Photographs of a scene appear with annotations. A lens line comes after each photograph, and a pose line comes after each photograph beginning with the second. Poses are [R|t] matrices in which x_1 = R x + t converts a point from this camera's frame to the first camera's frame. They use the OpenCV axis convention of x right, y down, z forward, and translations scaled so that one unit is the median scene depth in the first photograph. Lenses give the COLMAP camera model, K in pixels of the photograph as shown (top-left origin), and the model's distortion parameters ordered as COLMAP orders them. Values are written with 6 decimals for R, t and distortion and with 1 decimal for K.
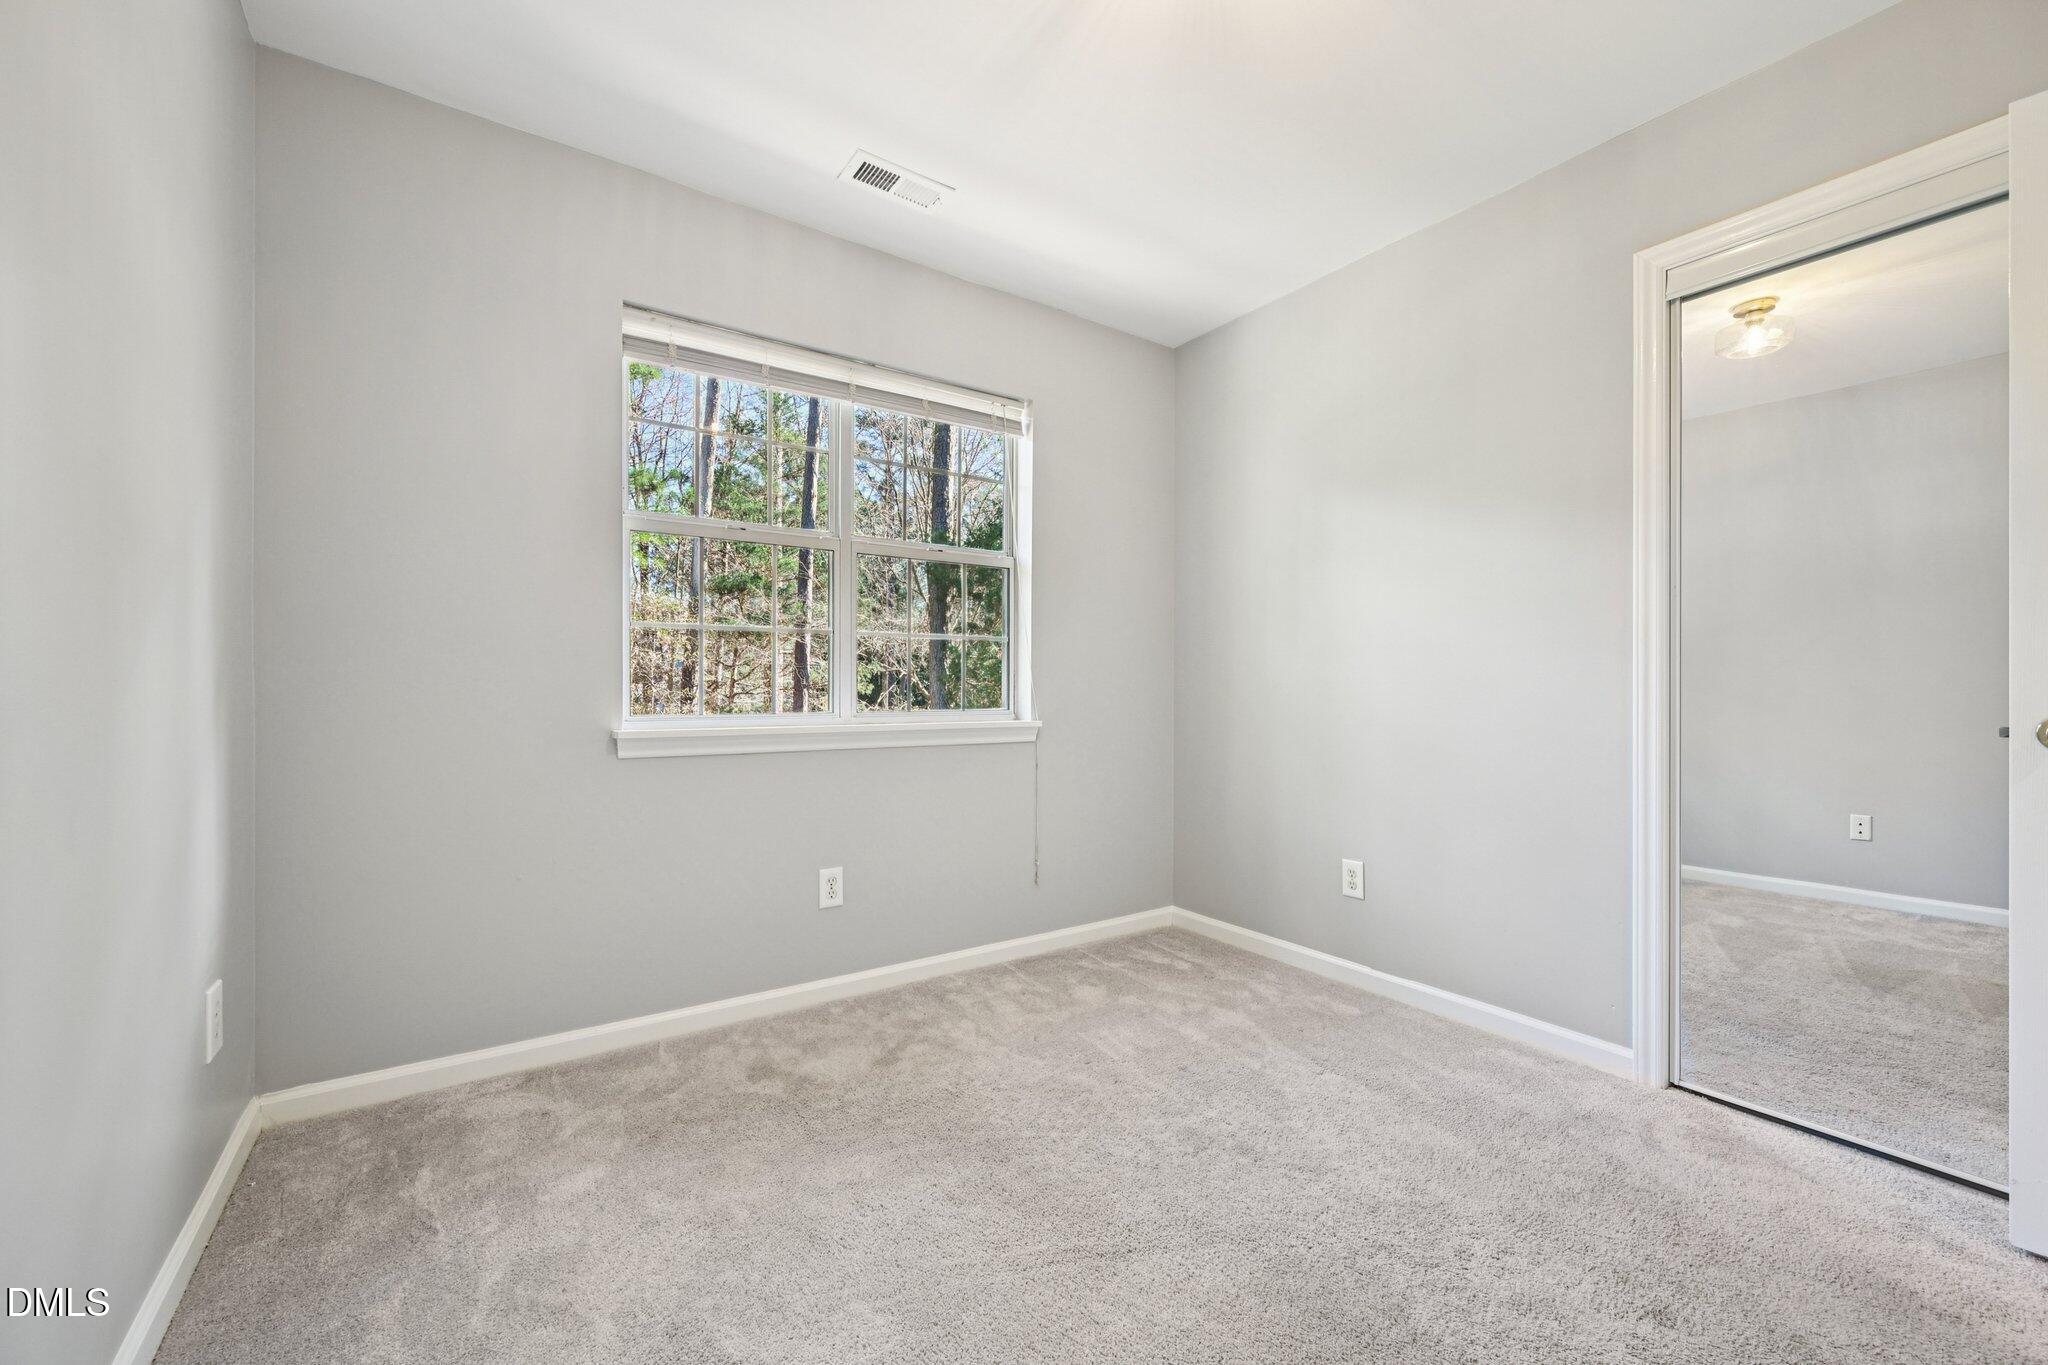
lens RADIAL K [[811.1, 0, 1018.5], [0, 811.1, 693.9], [0, 0, 1]] dist [0.007932, -0.001403]
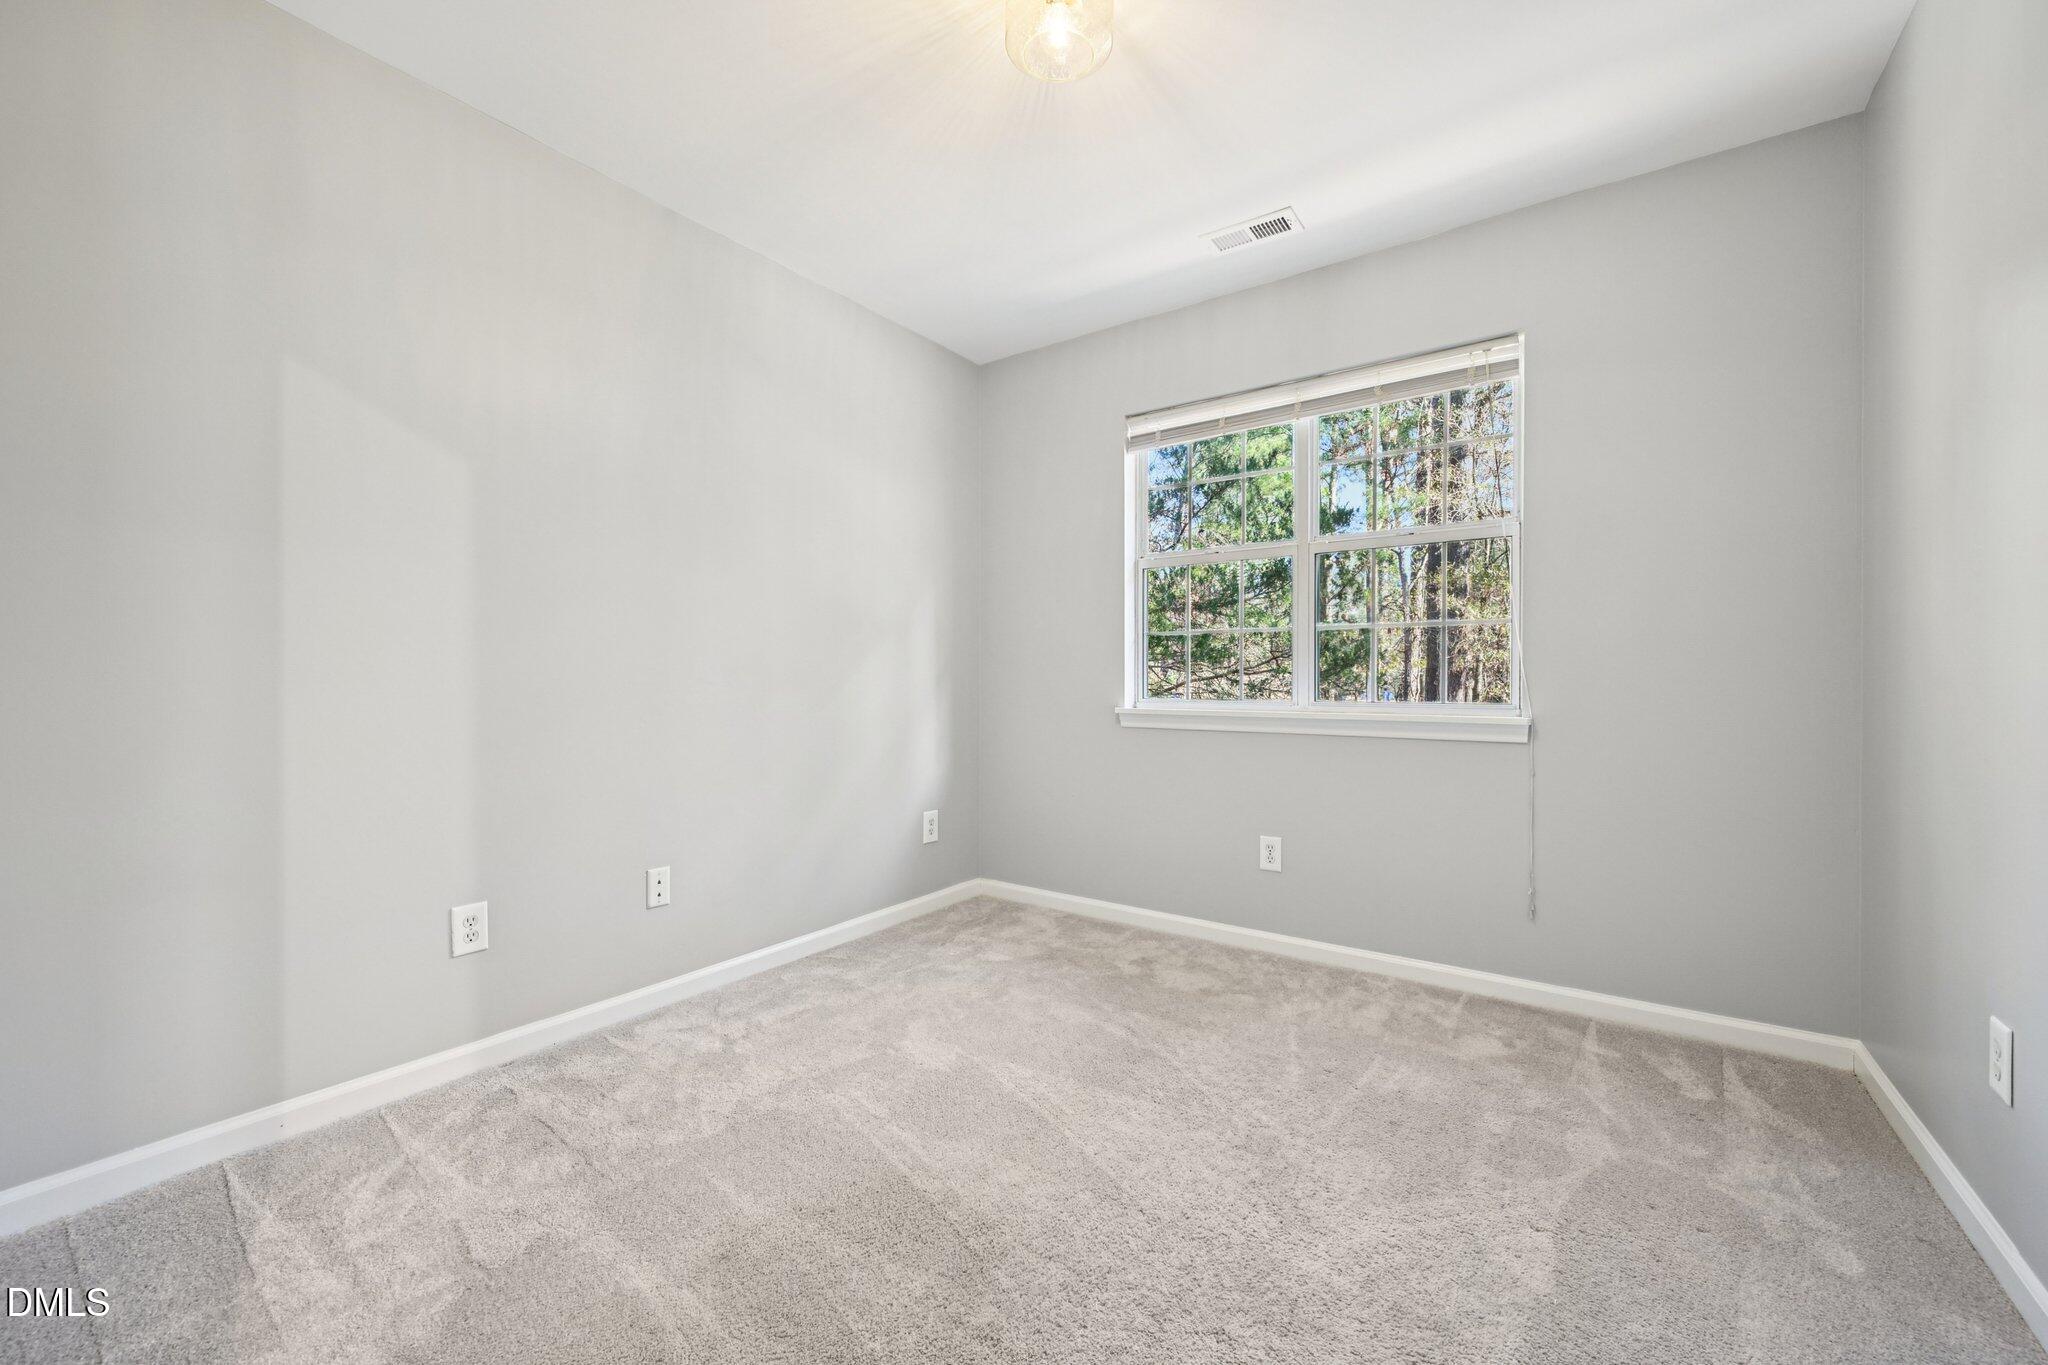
lens RADIAL K [[811.1, 0, 1013.5], [0, 811.1, 677.5], [0, 0, 1]] dist [0.007932, -0.001403]
pose [[0.336213, -0.001538, -0.941785, 0.759653], [-0.000925, 0.999998, -0.001964, -0.006639], [0.941786, 0.001532, 0.336211, 0.288370]]
